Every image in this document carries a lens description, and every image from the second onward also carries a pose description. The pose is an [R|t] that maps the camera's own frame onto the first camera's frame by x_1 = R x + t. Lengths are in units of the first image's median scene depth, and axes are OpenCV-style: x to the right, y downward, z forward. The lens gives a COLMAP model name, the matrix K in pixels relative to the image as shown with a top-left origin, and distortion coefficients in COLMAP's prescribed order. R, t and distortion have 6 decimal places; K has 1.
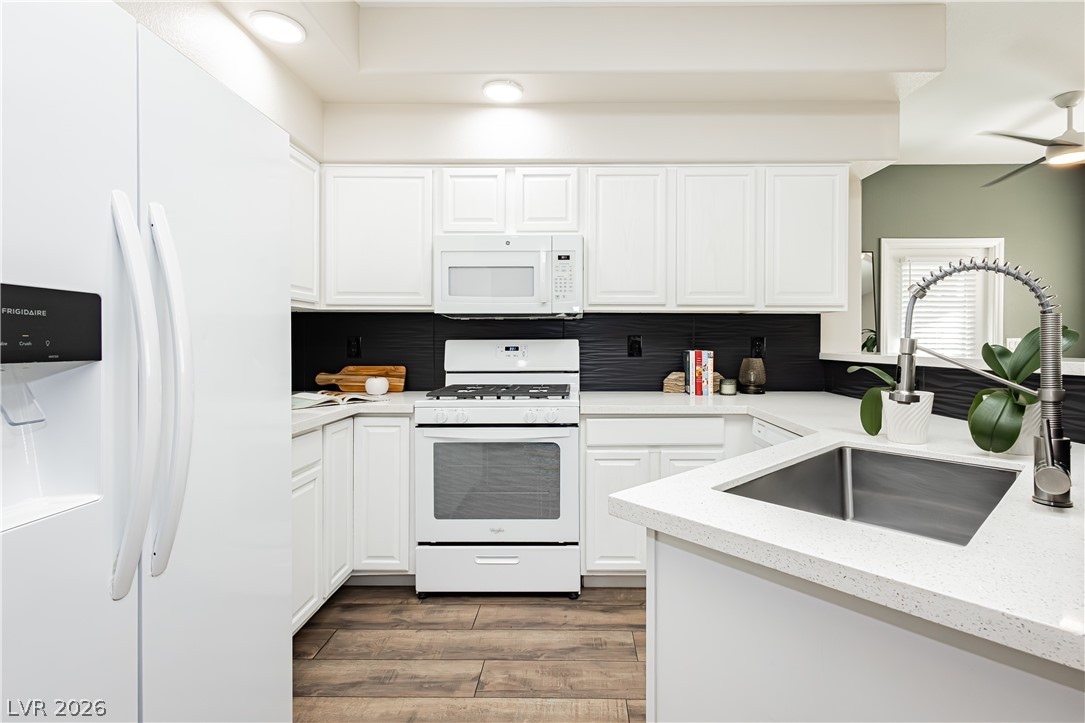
lens RADIAL K [[530.1, 0, 545.5], [0, 530.1, 343.5], [0, 0, 1]] dist [0.001640, 0.000410]
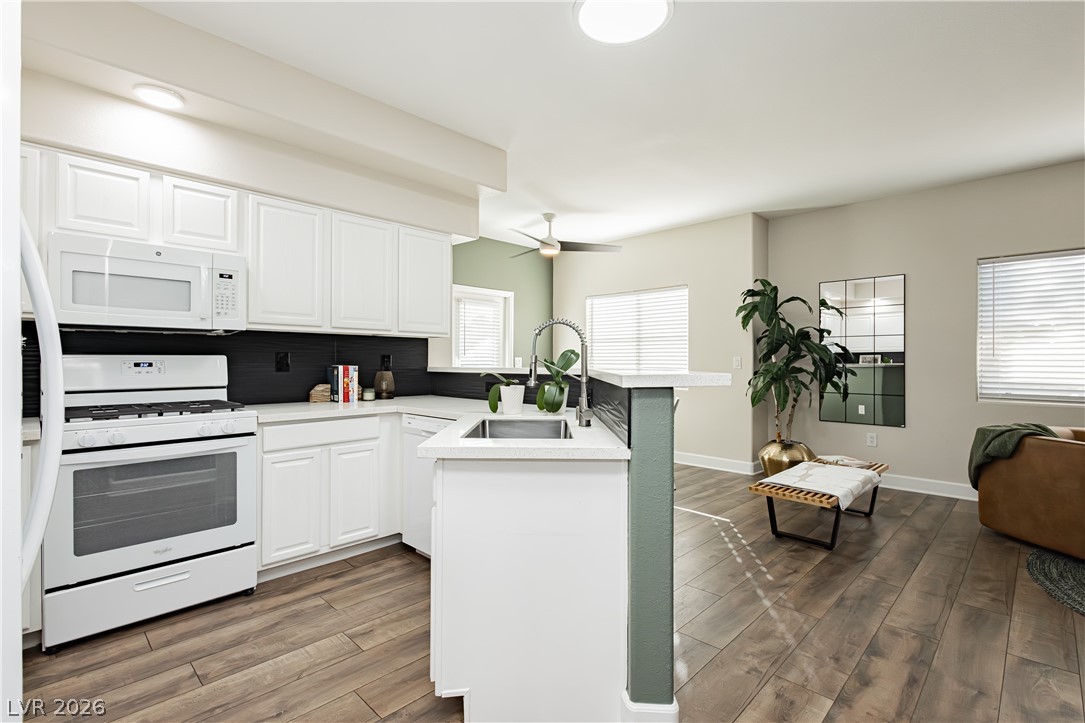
lens RADIAL K [[503.0, 0, 542.5], [0, 503.0, 361.5], [0, 0, 1]] dist [0.000131, 0.000174]
pose [[0.693636, 0.000117, 0.720326, -0.240836], [0.000964, 0.999999, -0.001091, 0.006375], [-0.720325, 0.001451, 0.693635, -0.126322]]
